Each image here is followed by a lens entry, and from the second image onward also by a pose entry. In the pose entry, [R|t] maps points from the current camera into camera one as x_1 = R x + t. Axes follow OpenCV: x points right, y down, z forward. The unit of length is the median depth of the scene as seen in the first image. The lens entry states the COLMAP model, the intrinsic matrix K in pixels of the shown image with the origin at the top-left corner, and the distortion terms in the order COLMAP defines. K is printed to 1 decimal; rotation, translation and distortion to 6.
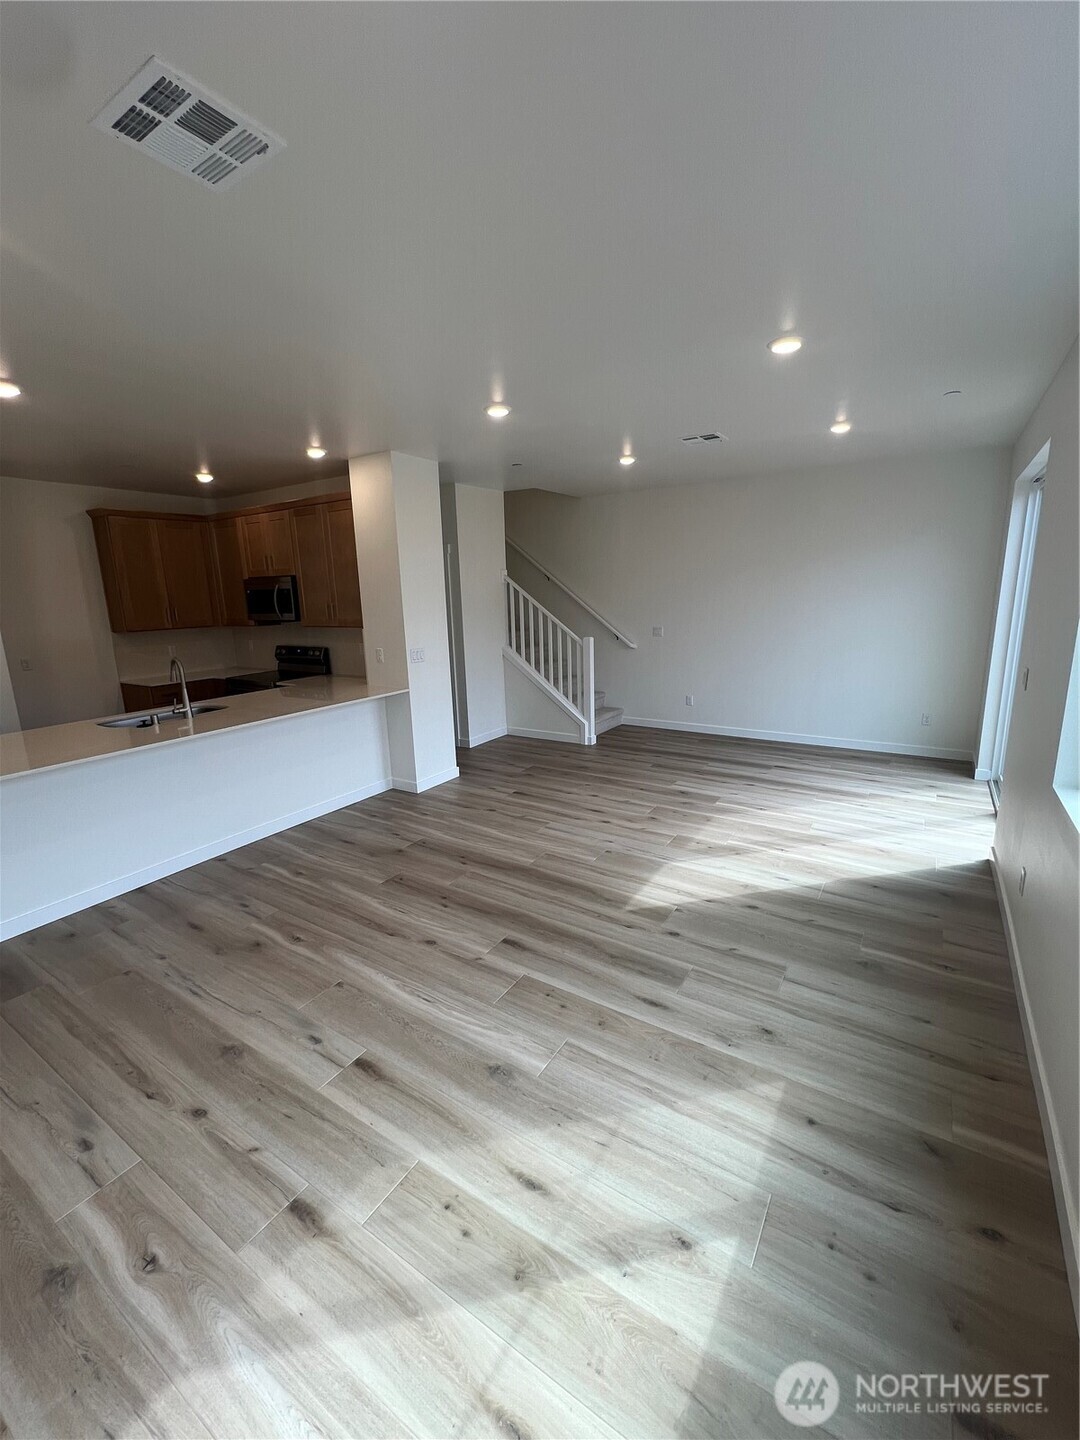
lens RADIAL K [[593.9, 0, 540.0], [0, 593.9, 720.0], [0, 0, 1]] dist [-0.002775, -0.000036]
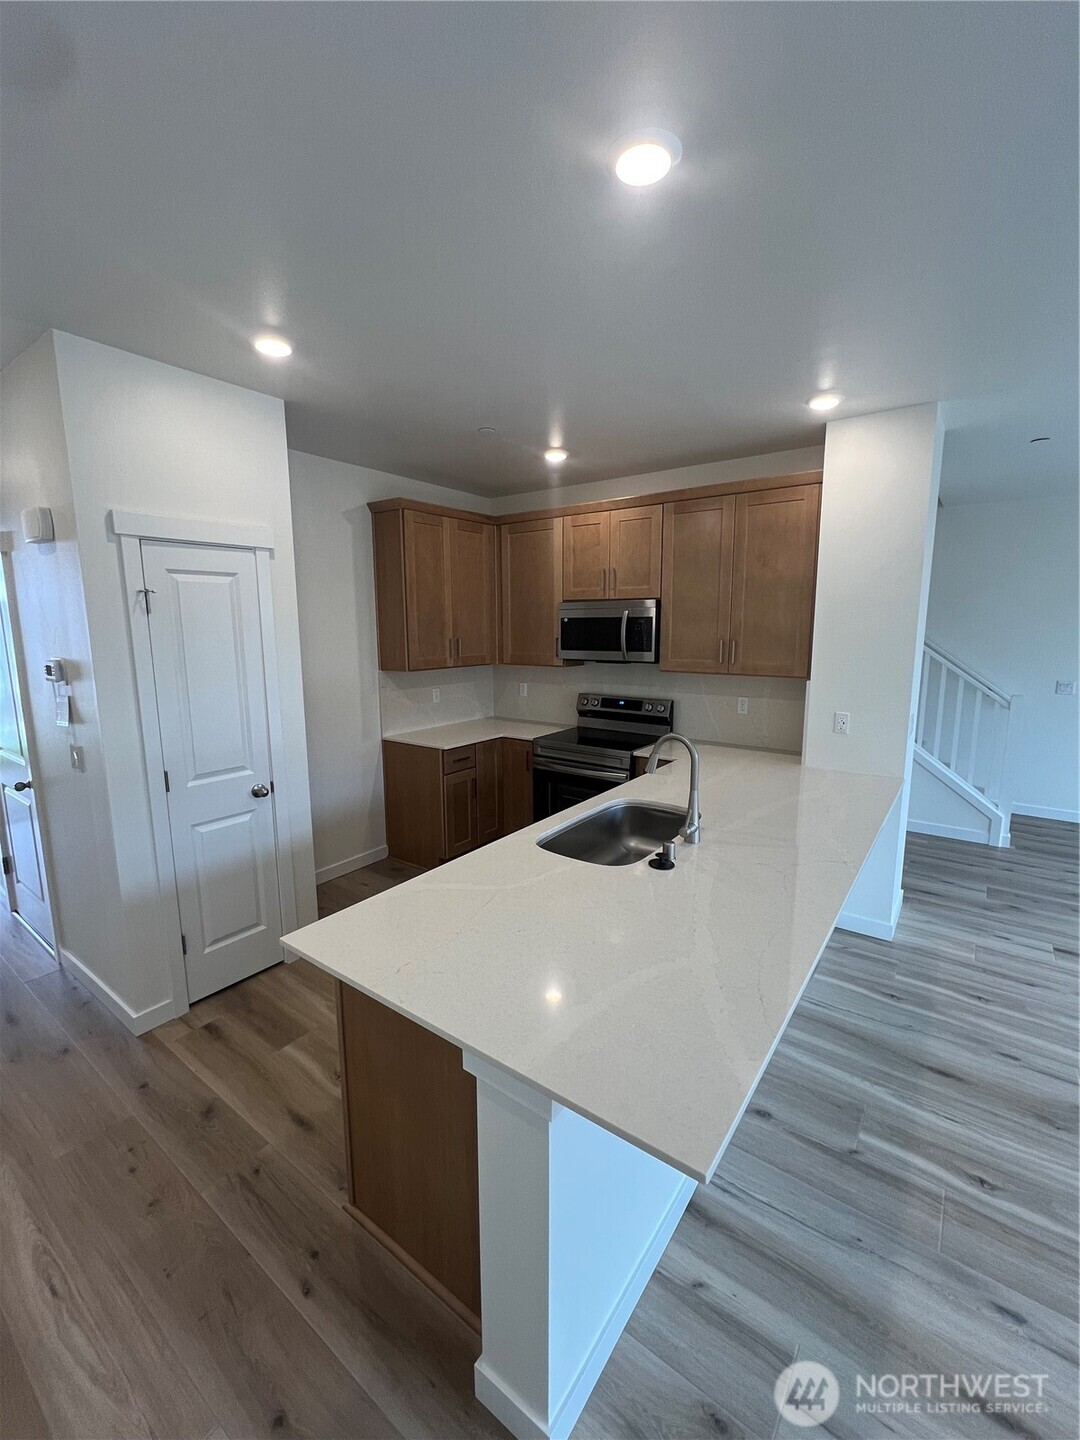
lens RADIAL K [[593.9, 0, 540.0], [0, 593.9, 720.0], [0, 0, 1]] dist [-0.002775, -0.000036]
pose [[0.998012, 0.035928, -0.051789, -0.506592], [-0.038516, 0.998013, -0.049863, -0.060874], [0.049895, 0.051759, 0.997412, 0.304286]]
